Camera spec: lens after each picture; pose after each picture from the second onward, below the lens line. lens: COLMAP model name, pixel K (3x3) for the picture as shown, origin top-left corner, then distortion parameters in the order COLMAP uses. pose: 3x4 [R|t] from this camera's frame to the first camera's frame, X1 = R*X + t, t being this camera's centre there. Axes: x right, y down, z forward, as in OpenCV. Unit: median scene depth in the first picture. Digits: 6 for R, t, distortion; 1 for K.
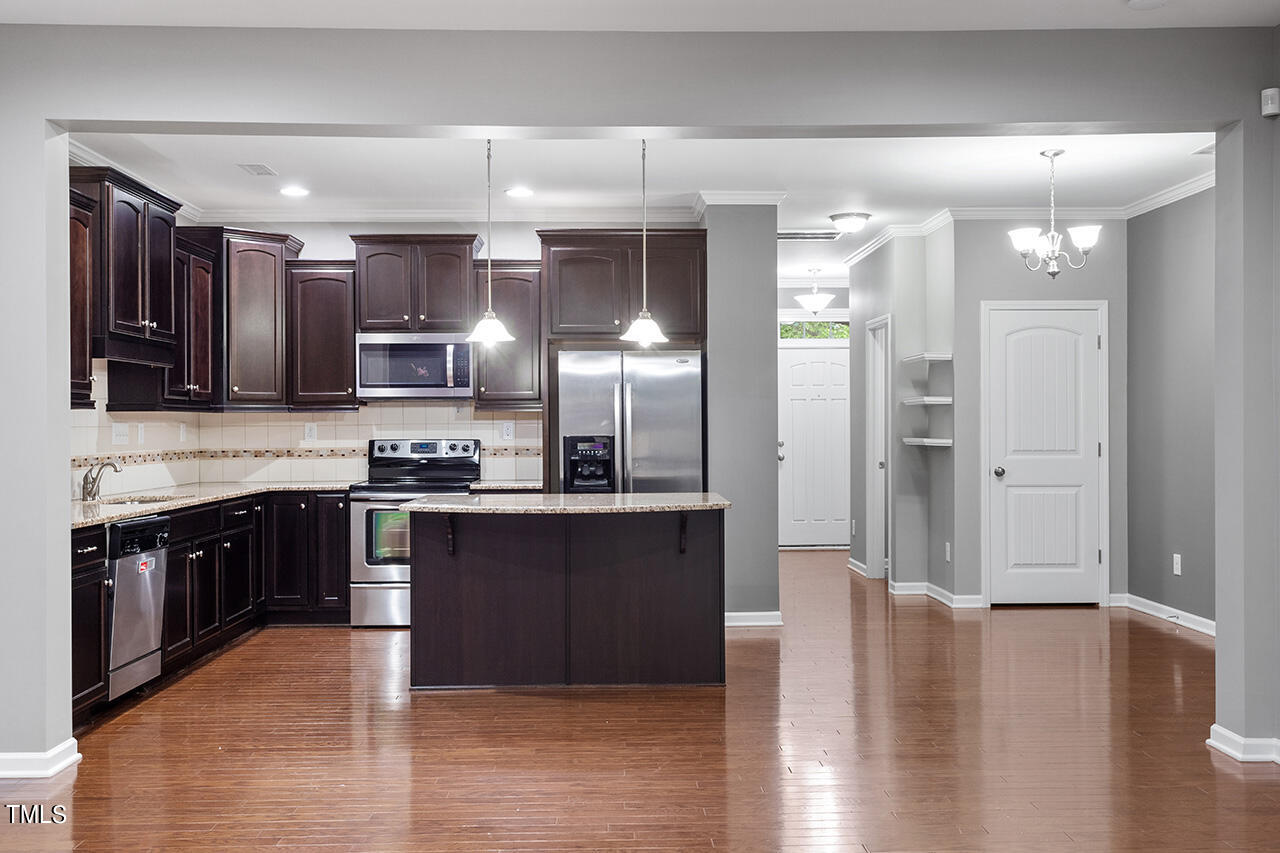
lens RADIAL K [[1198.9, 0, 637.1], [0, 1198.9, 425.2], [0, 0, 1]] dist [-0.002445, 0.000000]
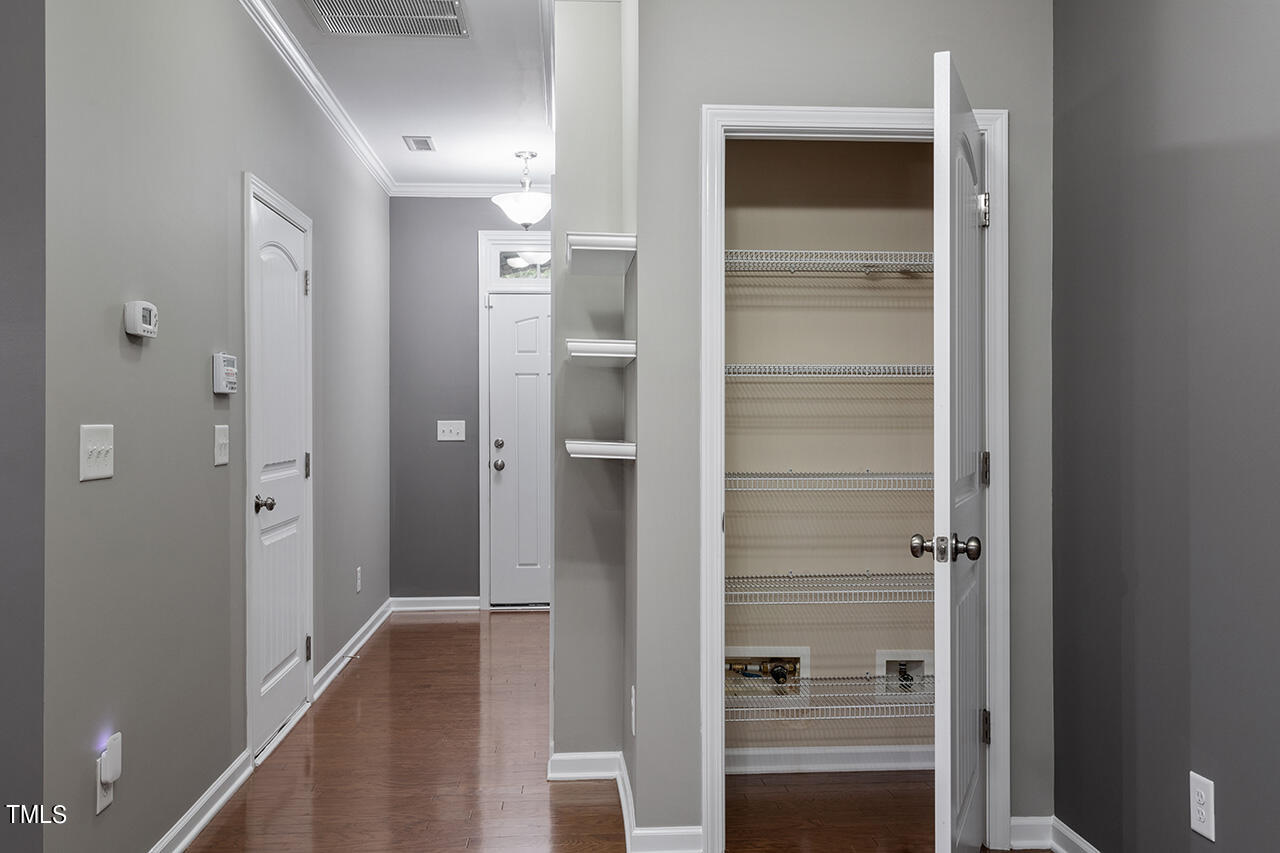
lens RADIAL K [[1081.5, 0, 642.0], [0, 1081.5, 417.7], [0, 0, 1]] dist [0.030809, 0.004206]
pose [[0.998510, 0.005650, 0.054271, 0.245586], [-0.005549, 0.999983, -0.002011, 0.003727], [-0.054282, 0.001706, 0.998524, 0.629618]]
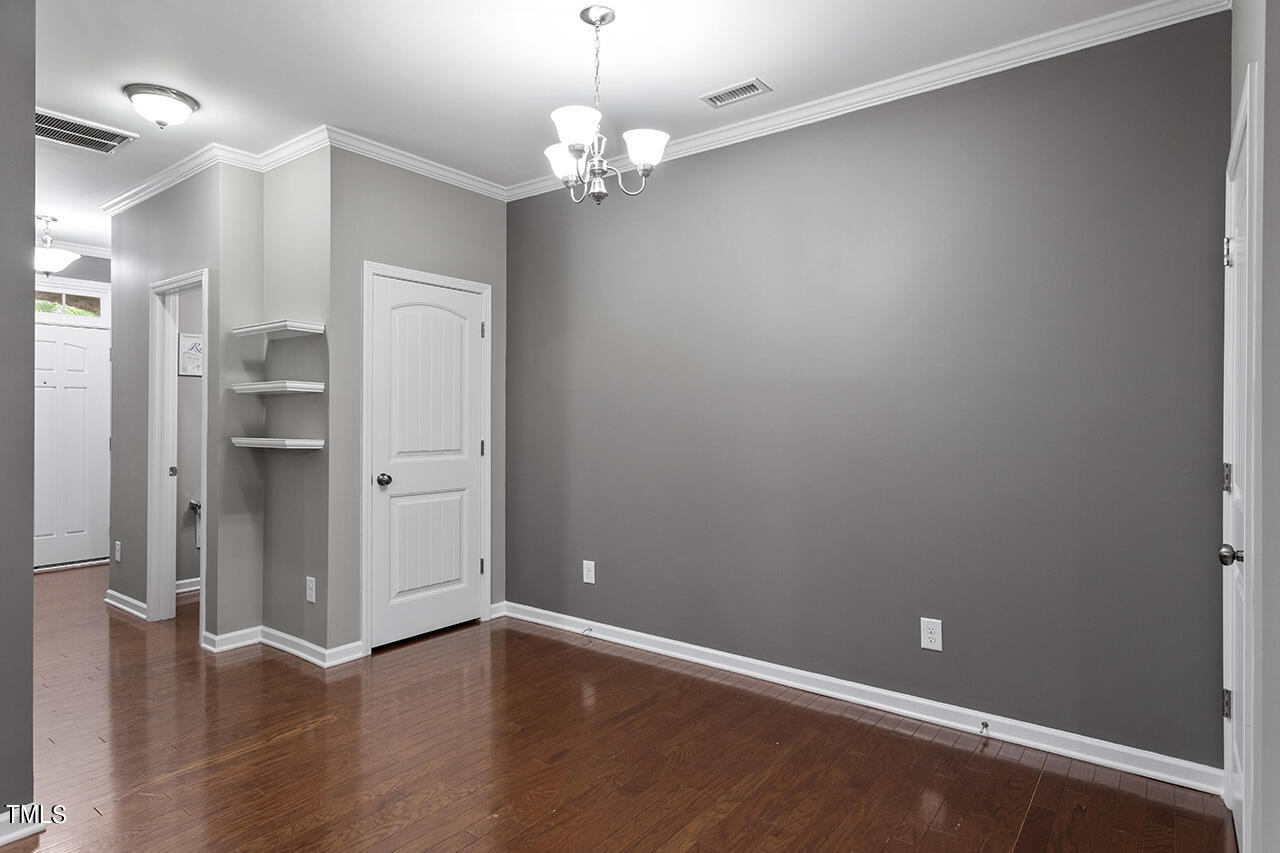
lens RADIAL K [[708.8, 0, 642.2], [0, 708.8, 418.4], [0, 0, 1]] dist [0.001905, 0.001579]
pose [[0.623686, 0.007292, 0.781641, 0.041710], [-0.005441, 0.999973, -0.004987, -0.000212], [-0.781656, -0.001142, 0.623709, 0.570861]]
